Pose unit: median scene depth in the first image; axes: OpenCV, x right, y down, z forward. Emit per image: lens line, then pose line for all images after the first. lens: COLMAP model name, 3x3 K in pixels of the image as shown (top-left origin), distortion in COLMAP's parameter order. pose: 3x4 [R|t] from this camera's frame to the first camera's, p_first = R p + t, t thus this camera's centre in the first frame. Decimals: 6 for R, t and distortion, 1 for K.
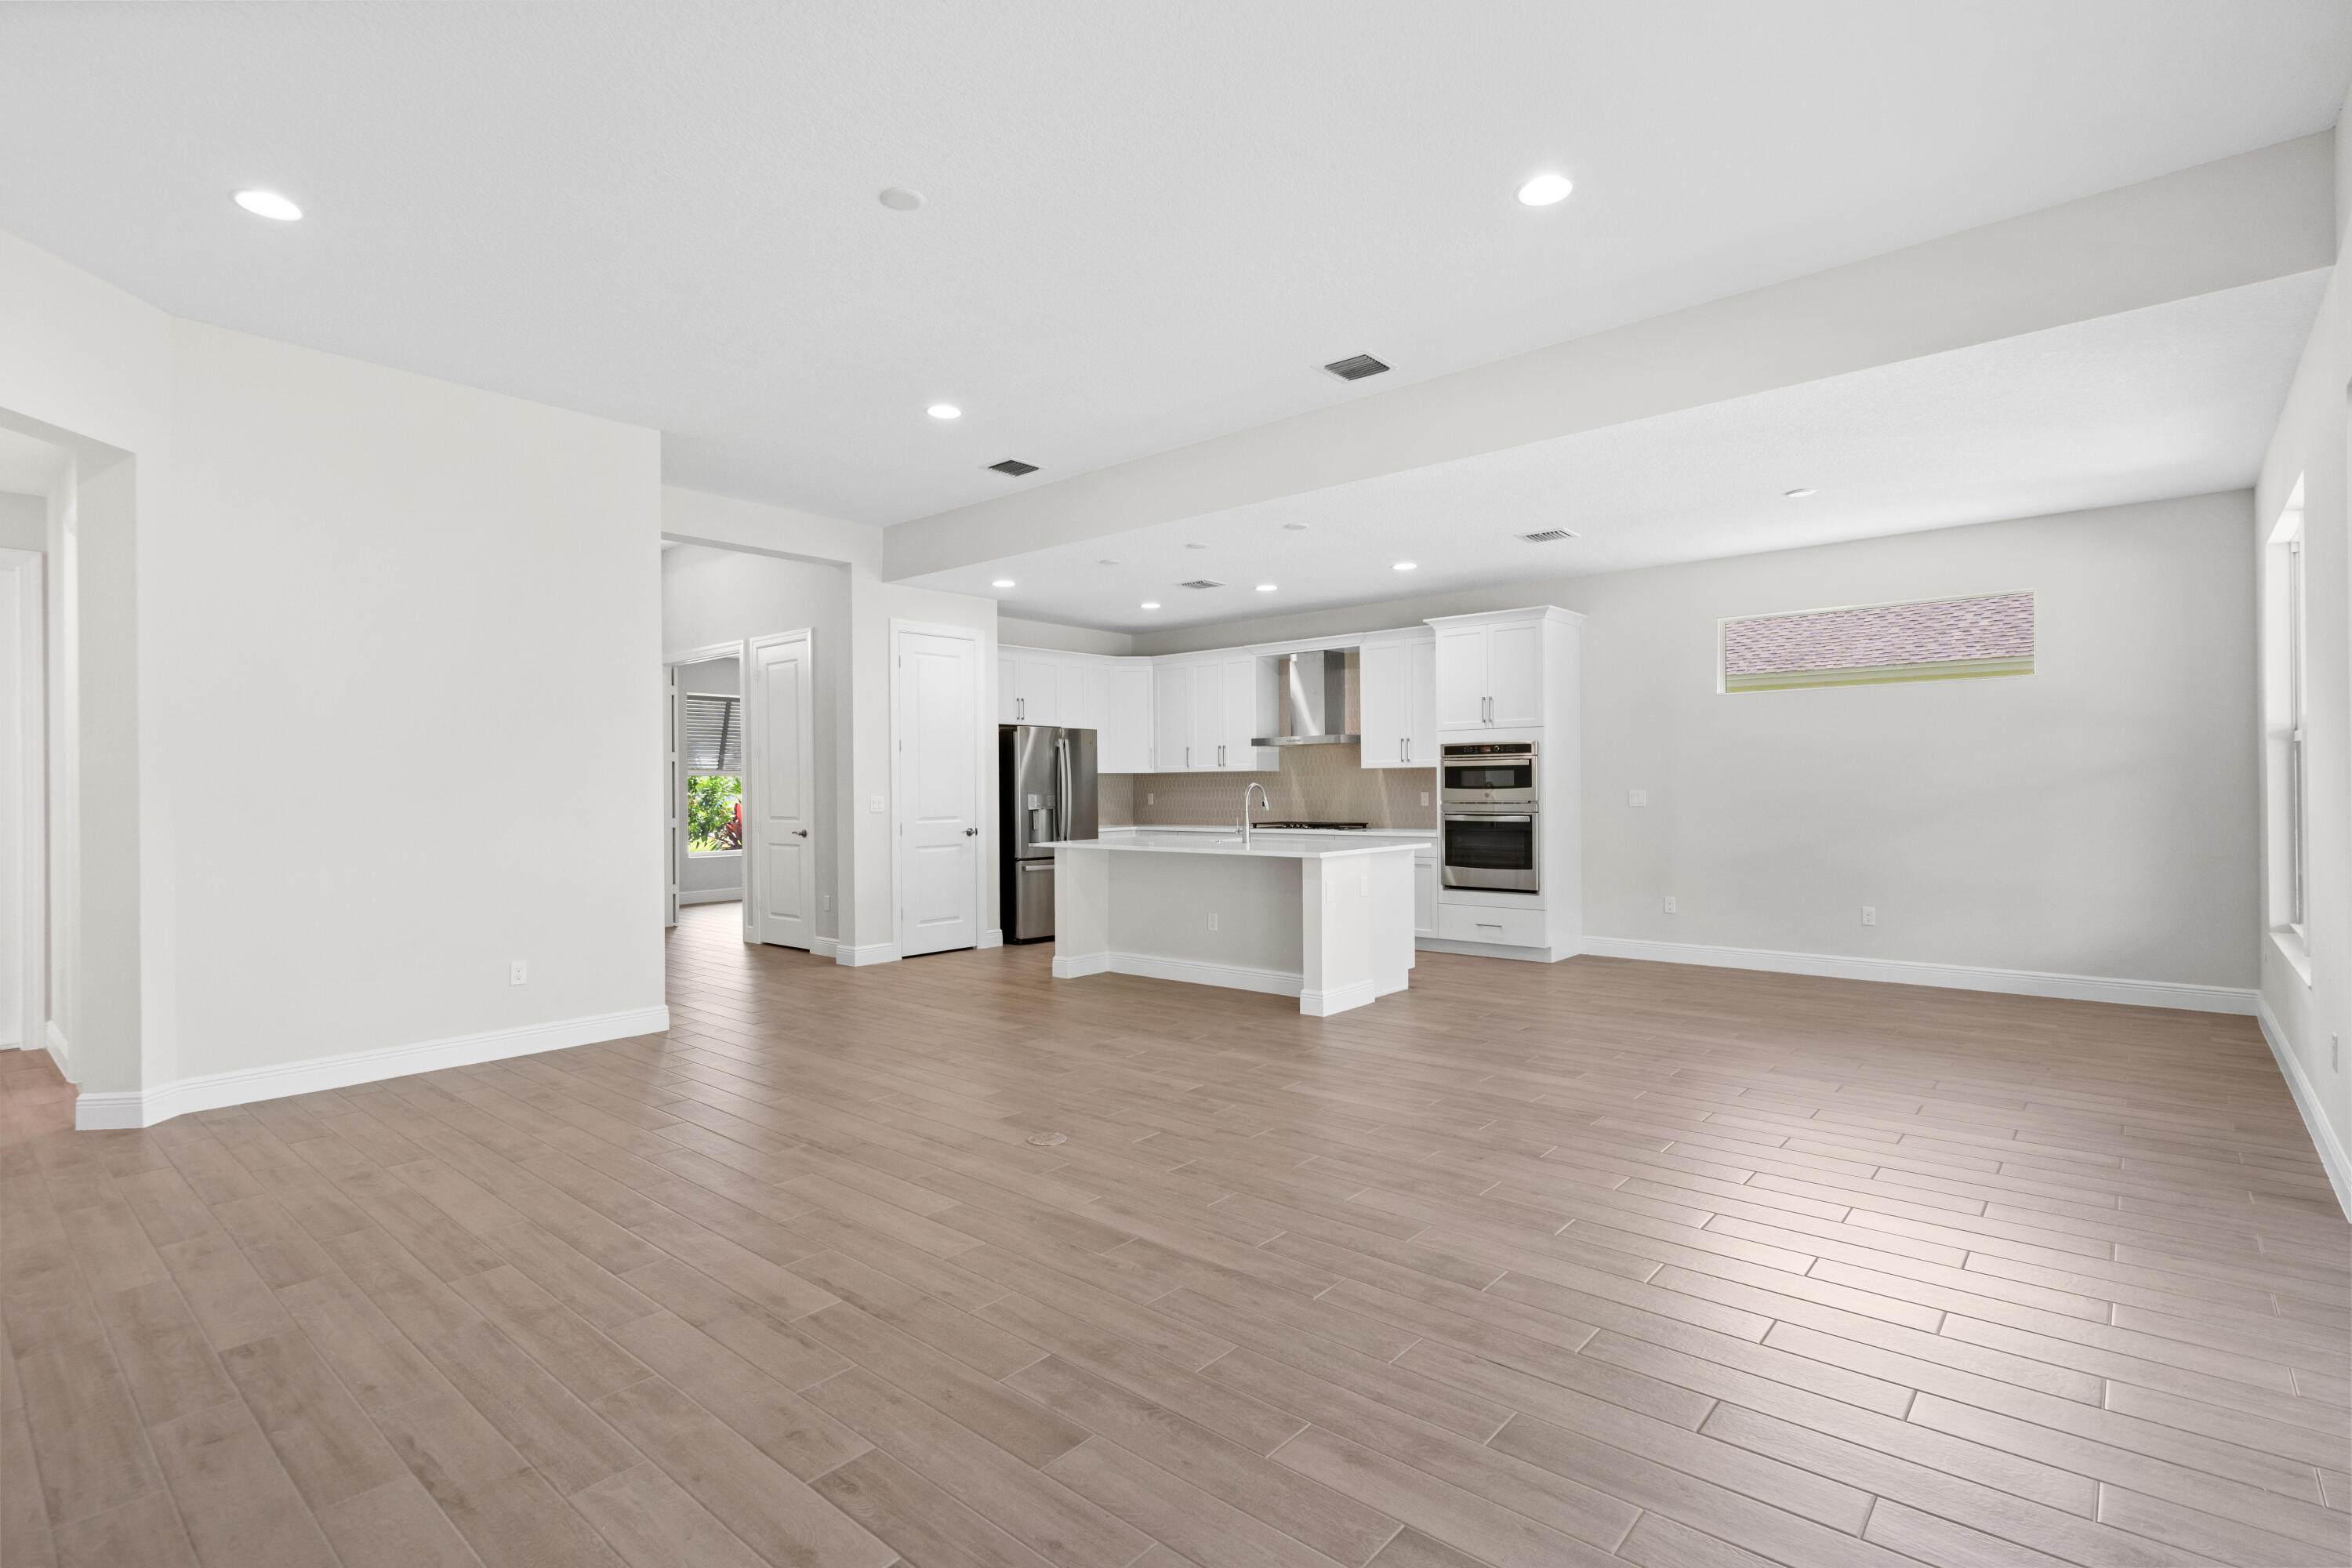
lens RADIAL K [[1114.1, 0, 1222.0], [0, 1114.1, 787.8], [0, 0, 1]] dist [-0.000183, 0.000116]
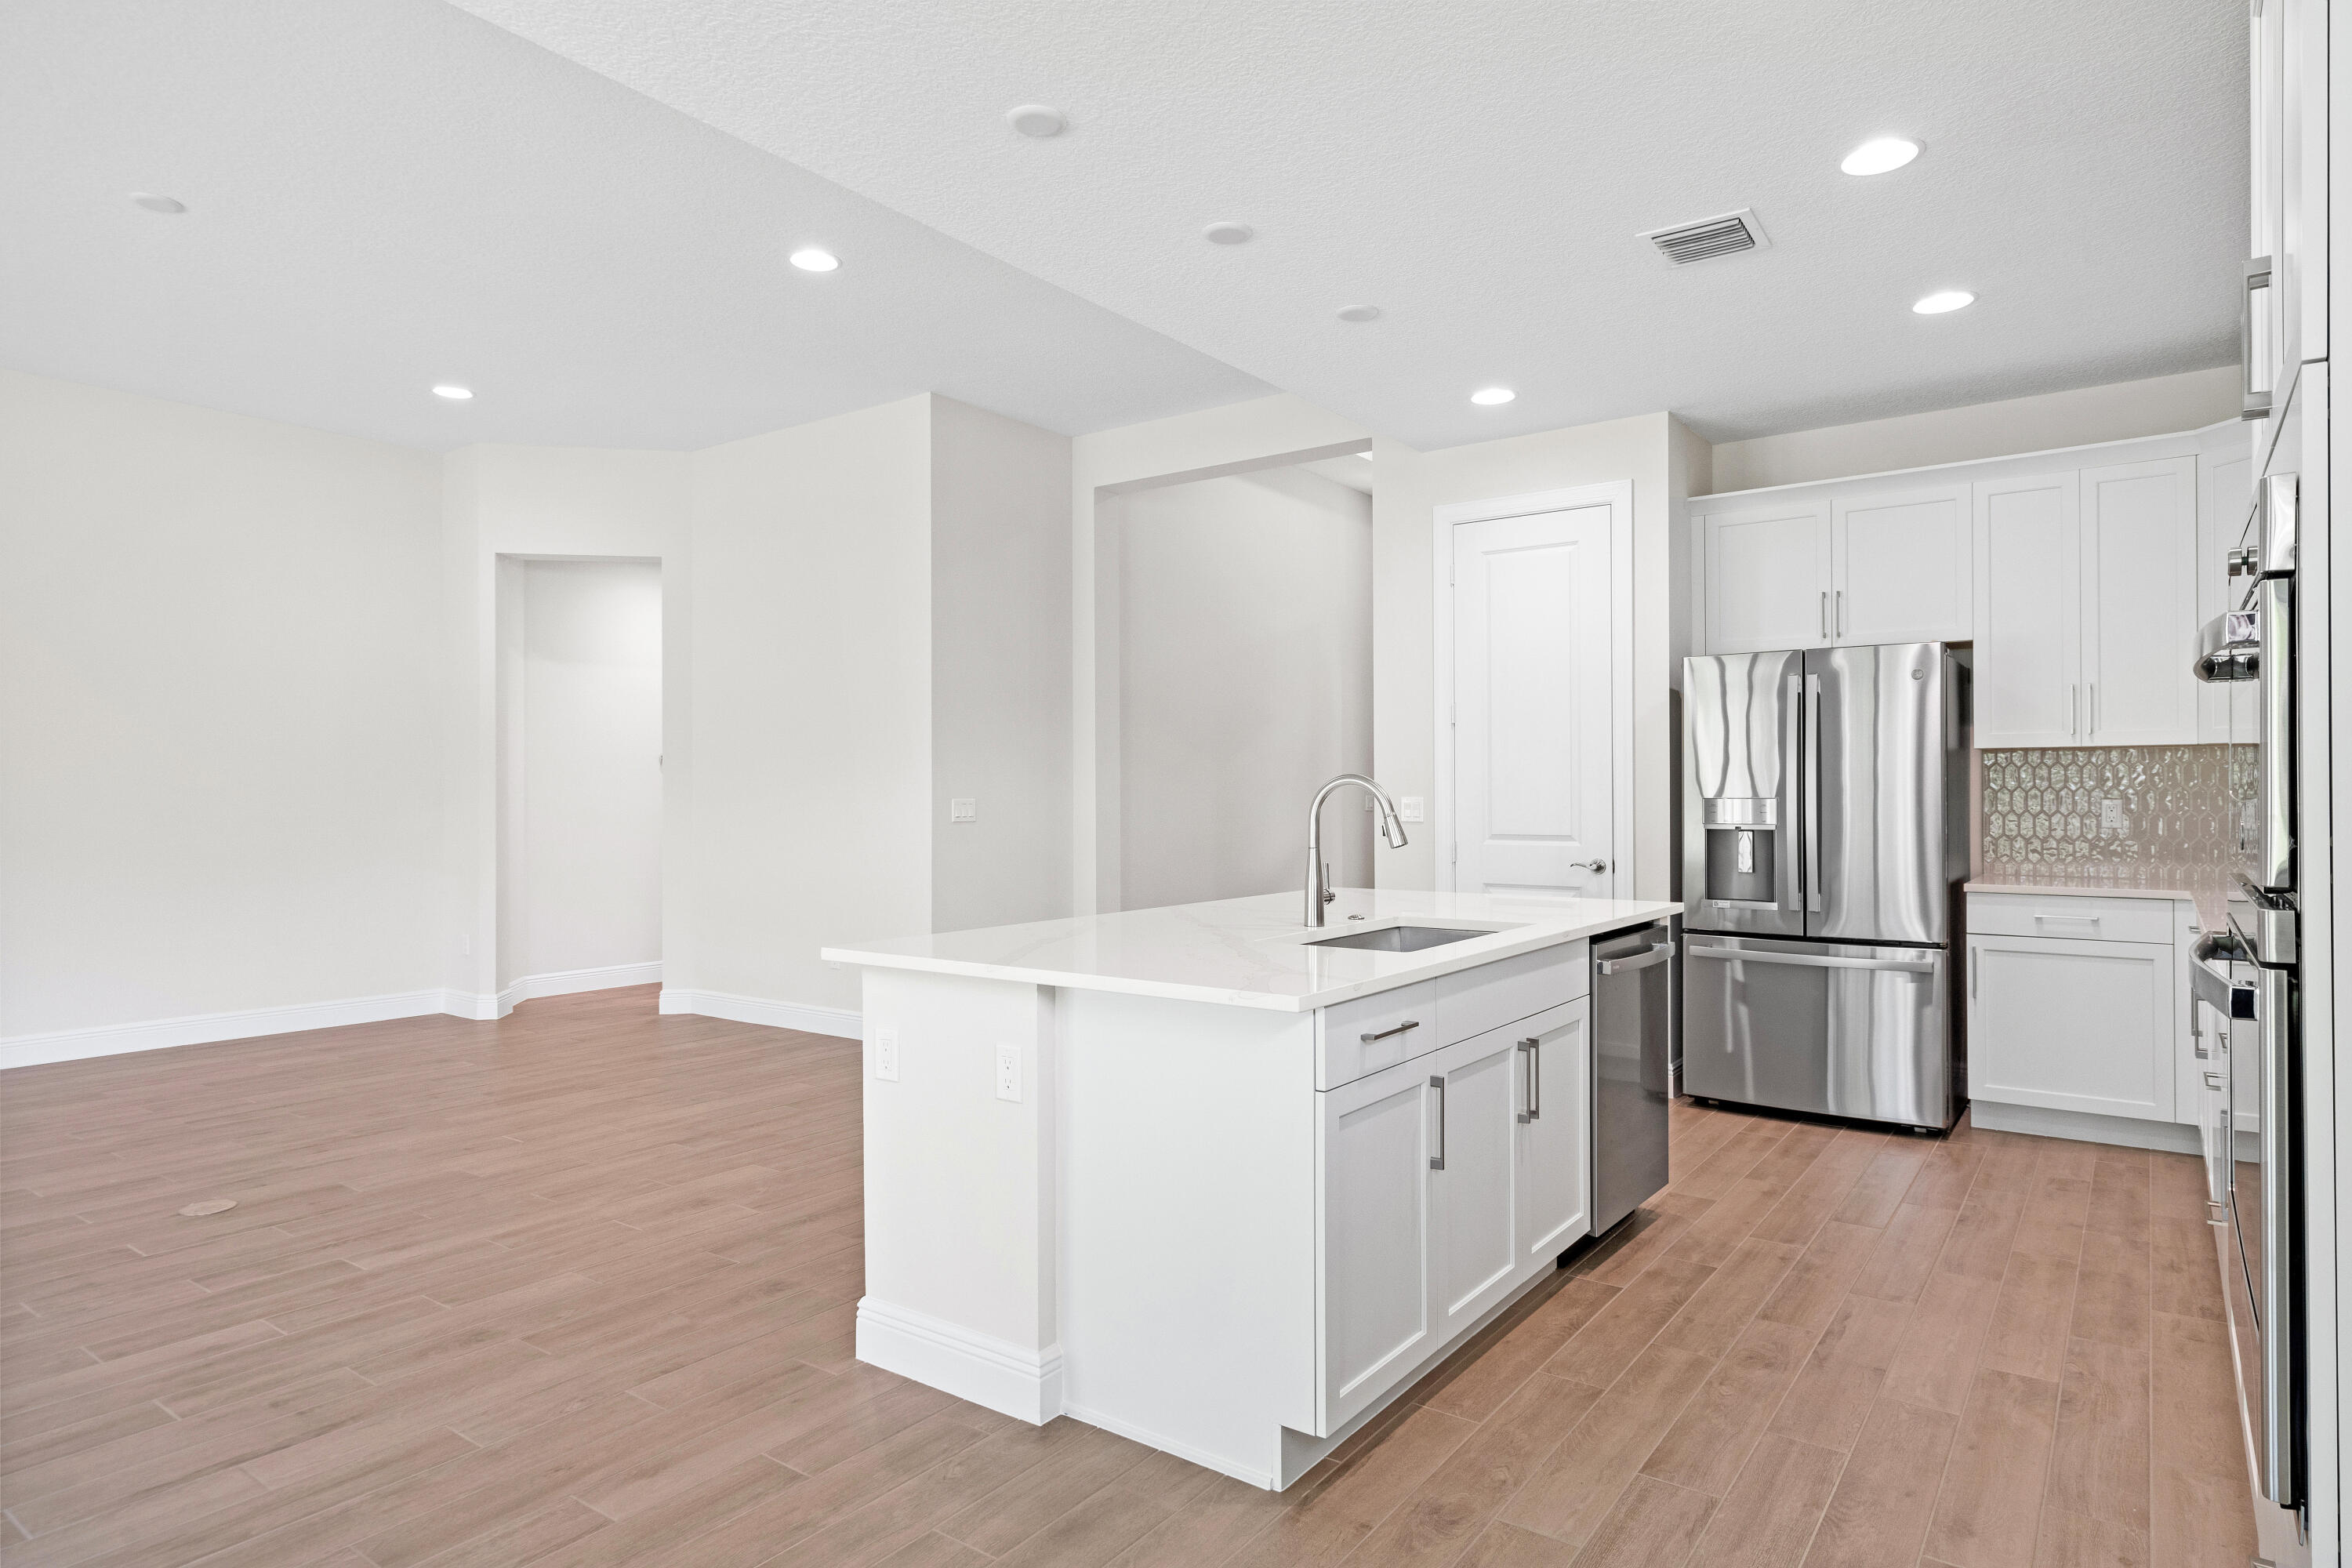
lens RADIAL K [[1352.7, 0, 1185.0], [0, 1352.7, 788.8], [0, 0, 1]] dist [0.003678, 0.000849]
pose [[0.057059, 0.008330, -0.998336, 0.416794], [0.000399, 0.999965, 0.008366, -0.003135], [0.998371, -0.000876, 0.057054, 0.777343]]
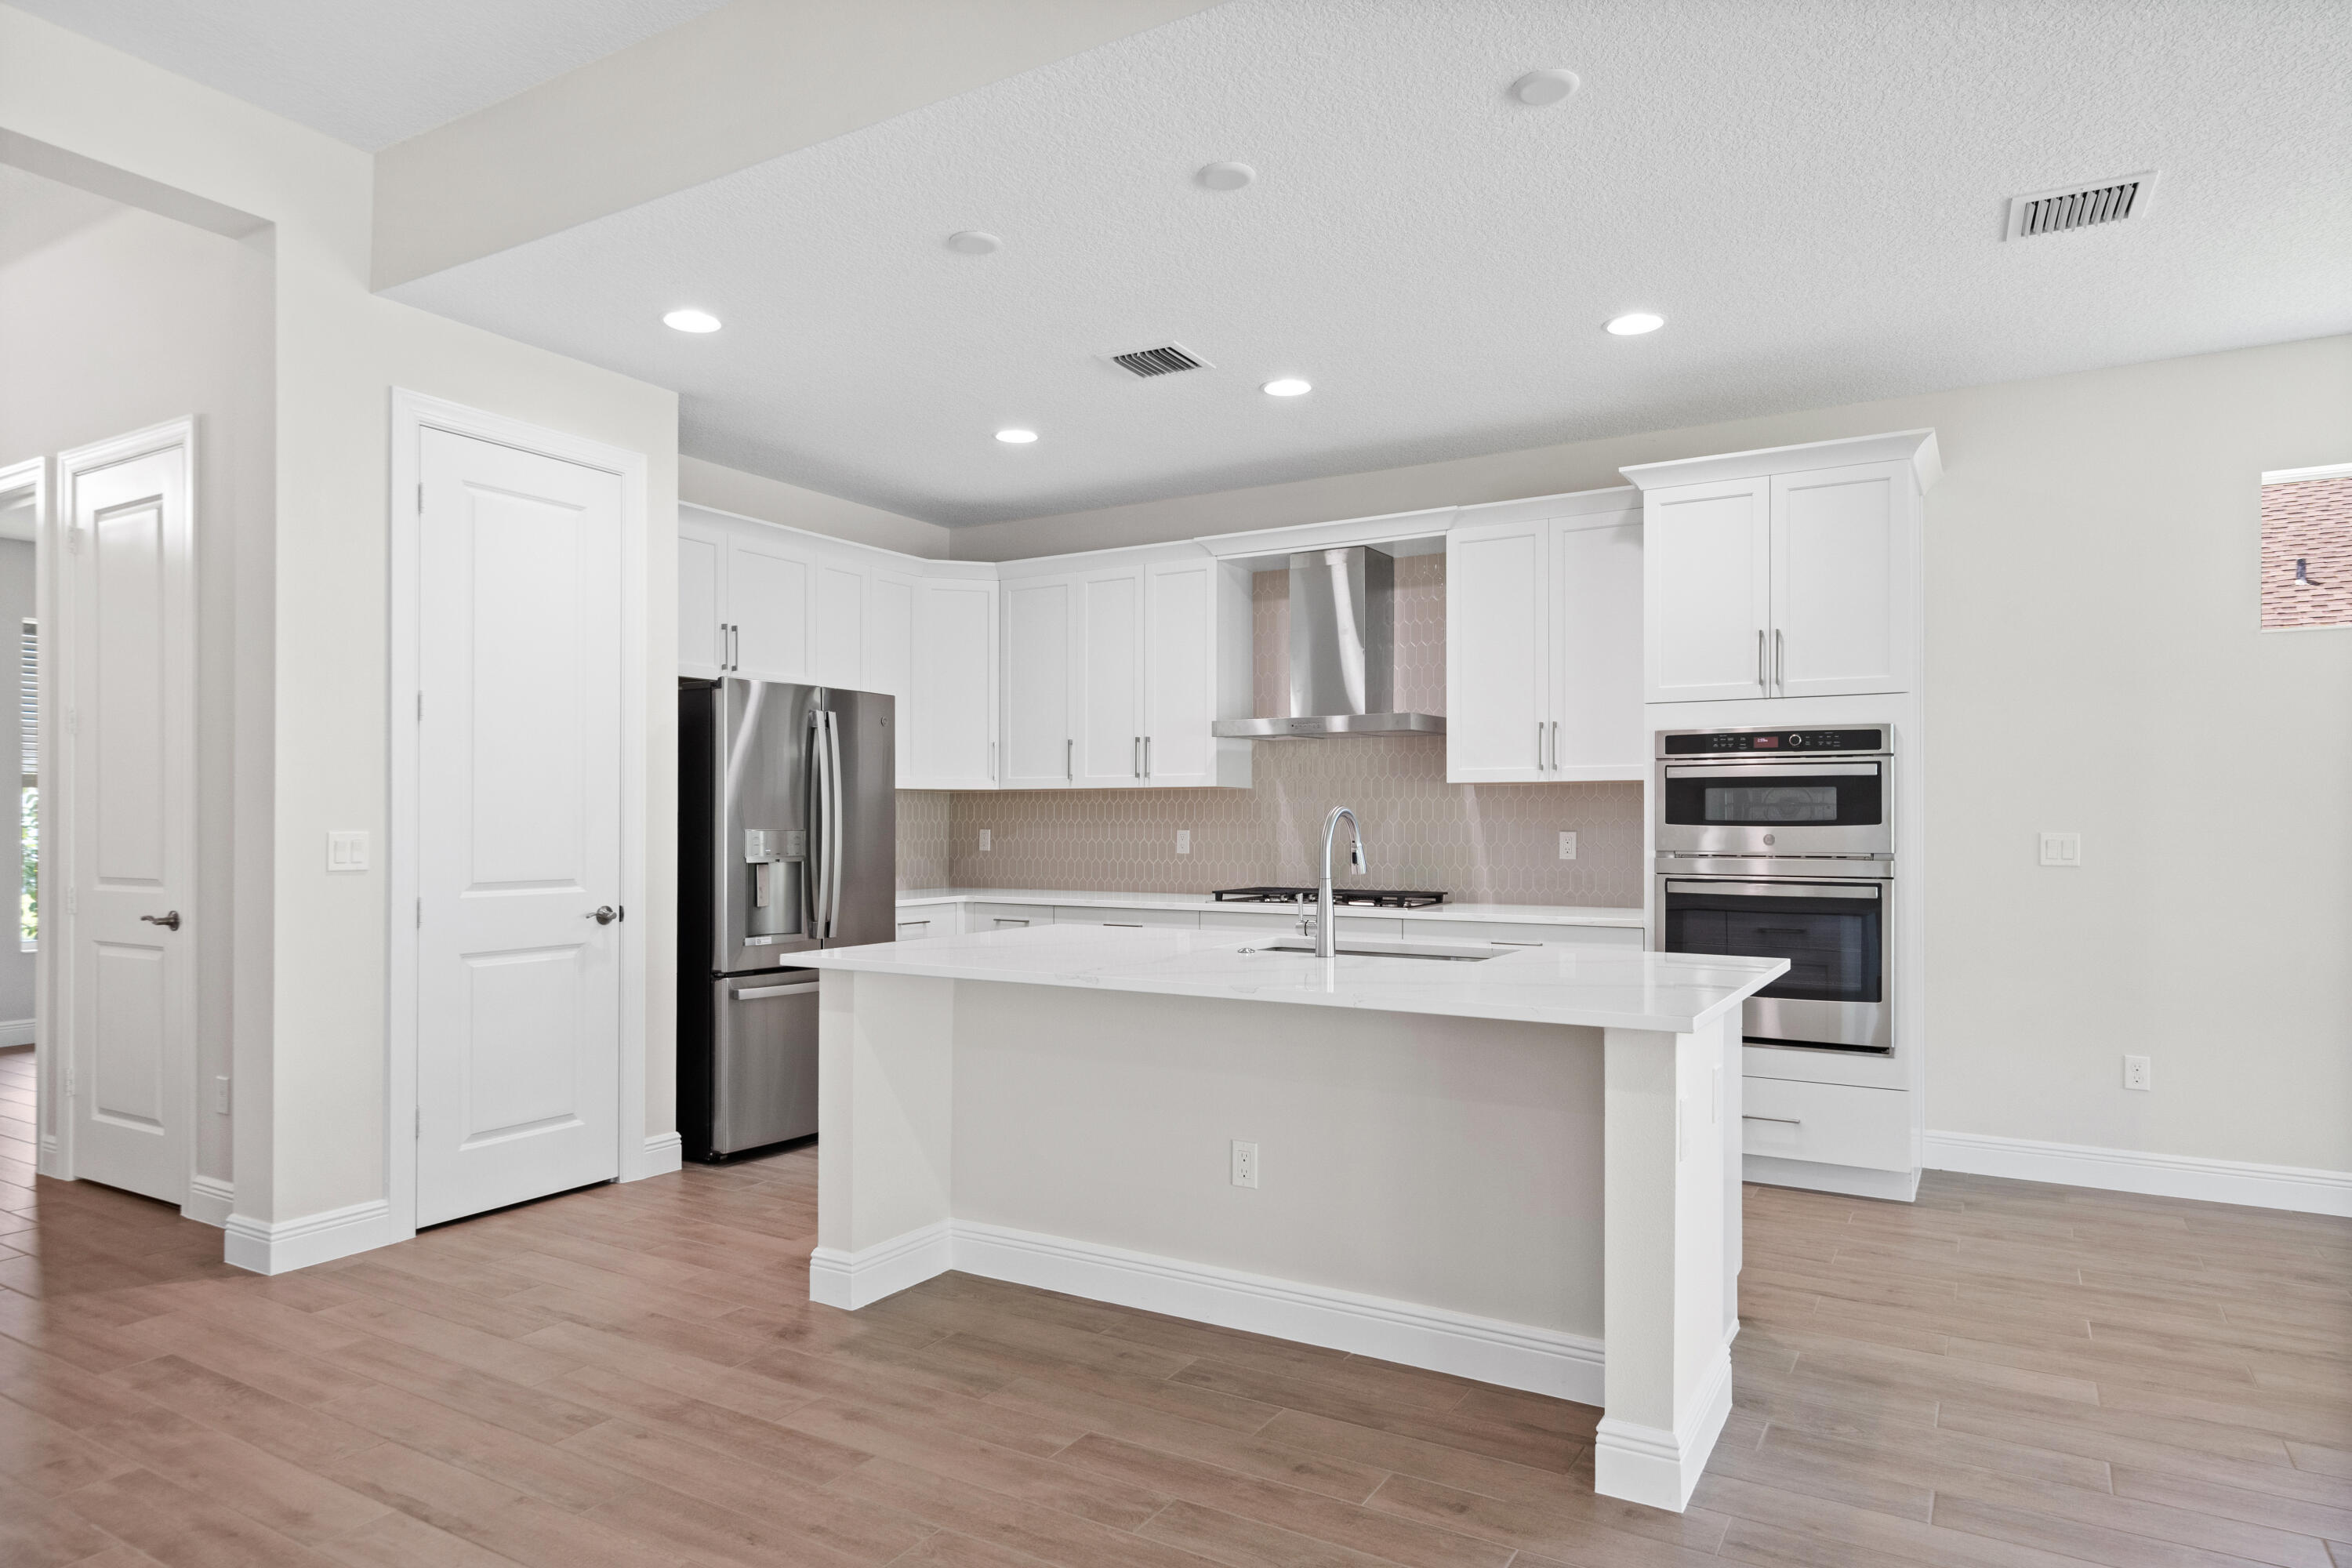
lens RADIAL K [[1352.7, 0, 1205.1], [0, 1352.7, 821.3], [0, 0, 1]] dist [0.003678, 0.000849]
pose [[0.986398, 0.009761, 0.164086, -0.083594], [-0.009453, 0.999952, -0.002660, 0.002417], [-0.164104, 0.001073, 0.986442, 0.447610]]
